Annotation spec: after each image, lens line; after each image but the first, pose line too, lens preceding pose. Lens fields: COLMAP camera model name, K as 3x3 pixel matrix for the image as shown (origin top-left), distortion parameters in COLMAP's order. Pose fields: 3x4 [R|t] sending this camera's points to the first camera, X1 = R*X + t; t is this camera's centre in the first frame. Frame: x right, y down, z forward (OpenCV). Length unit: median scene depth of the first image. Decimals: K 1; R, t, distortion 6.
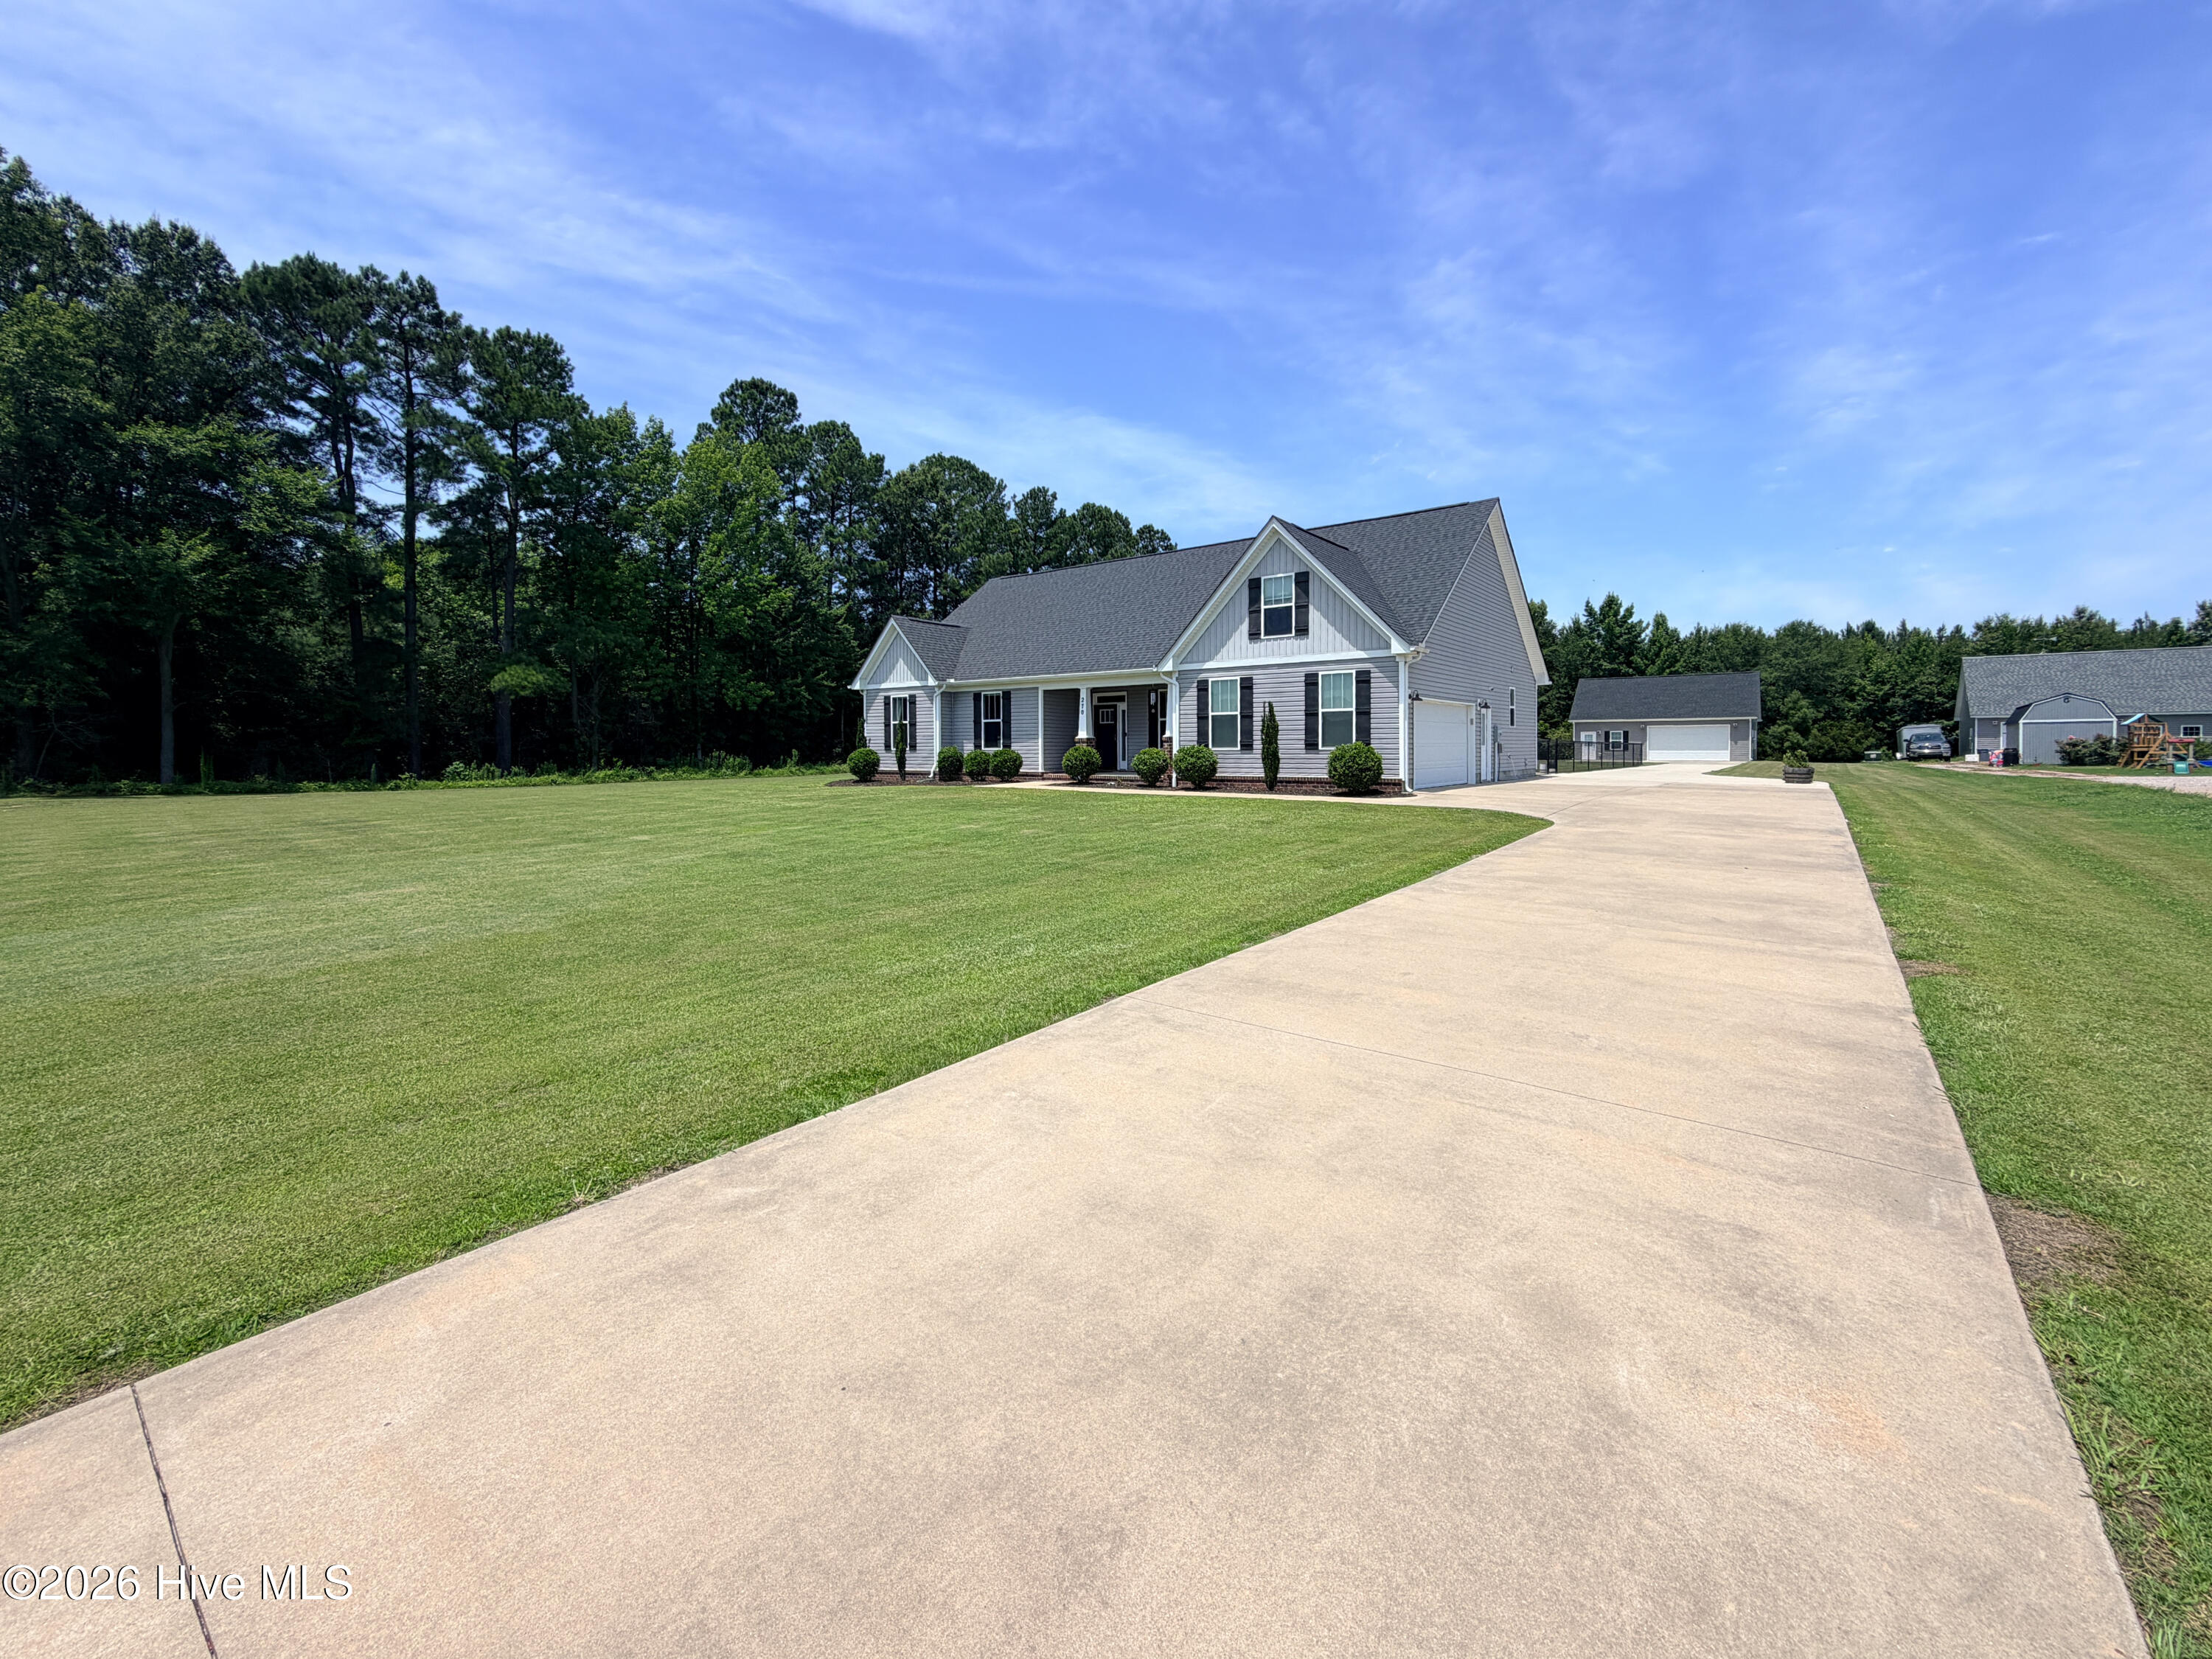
lens RADIAL K [[911.5, 0, 1109.4], [0, 911.5, 725.8], [0, 0, 1]] dist [0.000299, -0.000021]
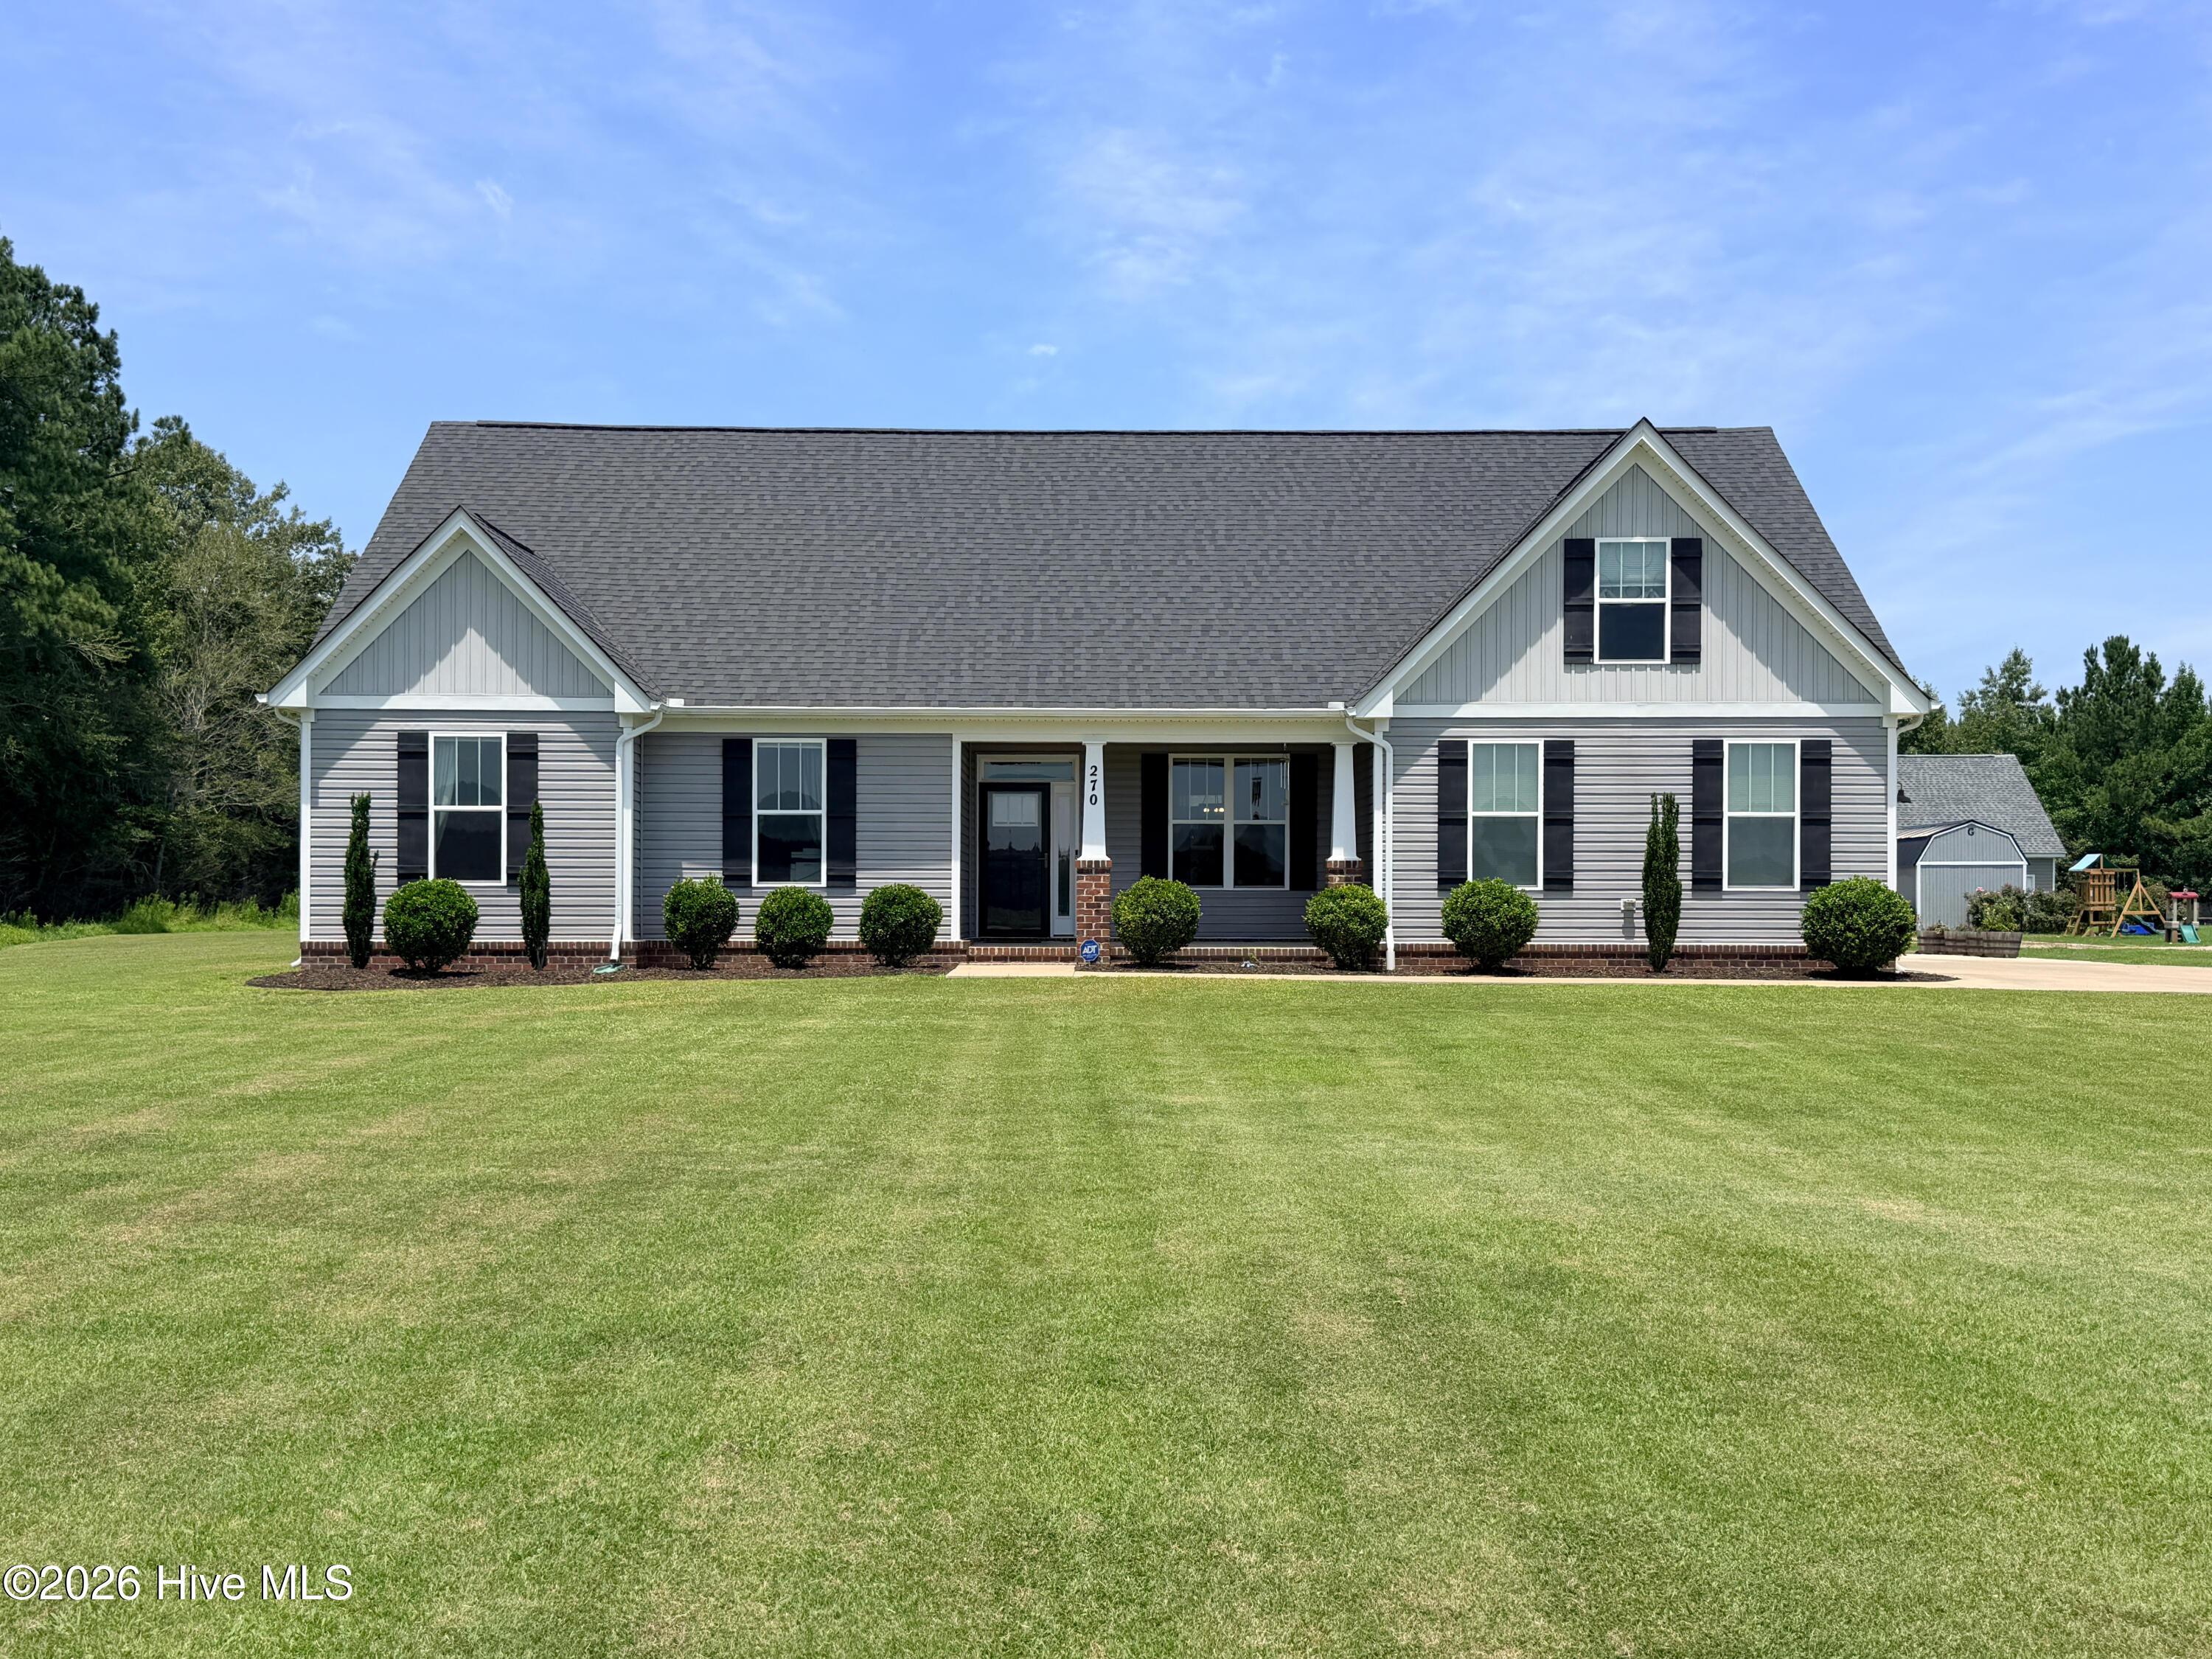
lens RADIAL K [[2290.4, 0, 1096.1], [0, 2290.4, 817.1], [0, 0, 1]] dist [0.100917, 0.000000]
pose [[0.786722, 0.030123, 0.616572, -0.633519], [-0.019244, 0.999520, -0.024277, 0.017347], [-0.617007, 0.007234, 0.786924, 0.150608]]
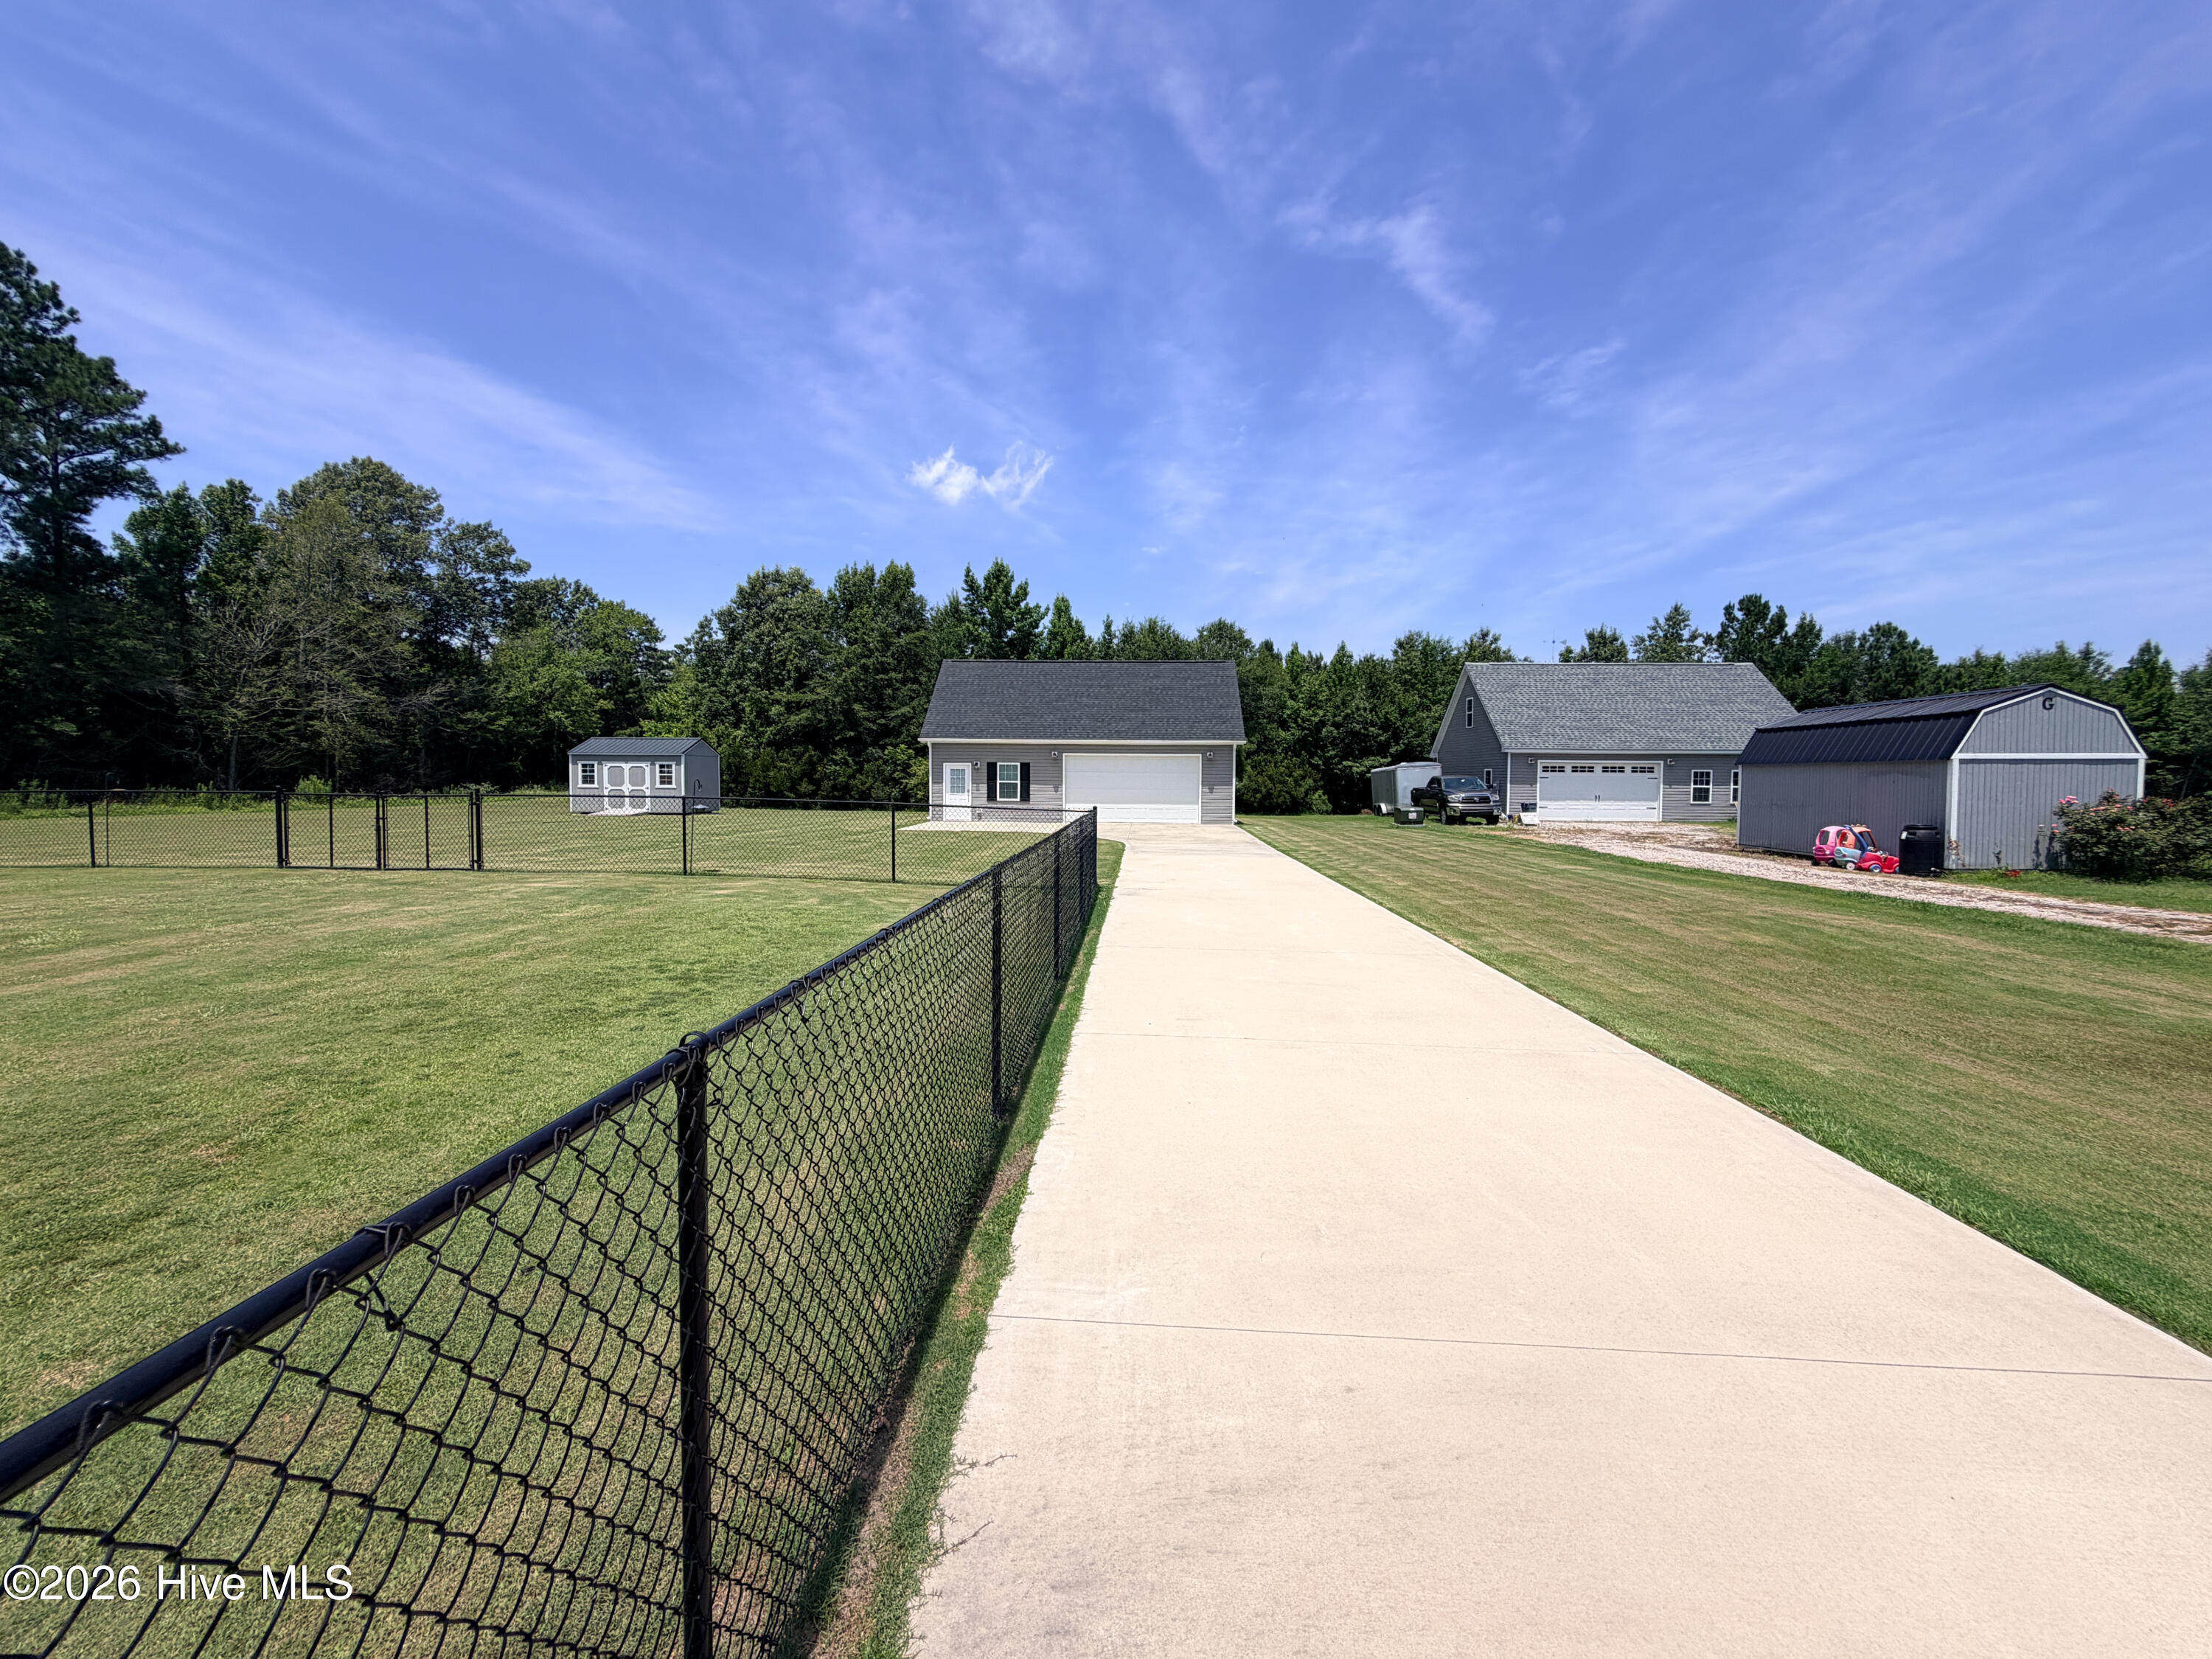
lens RADIAL K [[911.5, 0, 1115.5], [0, 911.5, 812.3], [0, 0, 1]] dist [0.000299, -0.000021]
pose [[0.816965, -0.011163, 0.576579, 0.742238], [-0.024528, 0.998235, 0.054081, 0.011097], [-0.576165, -0.058324, 0.815250, 1.317940]]
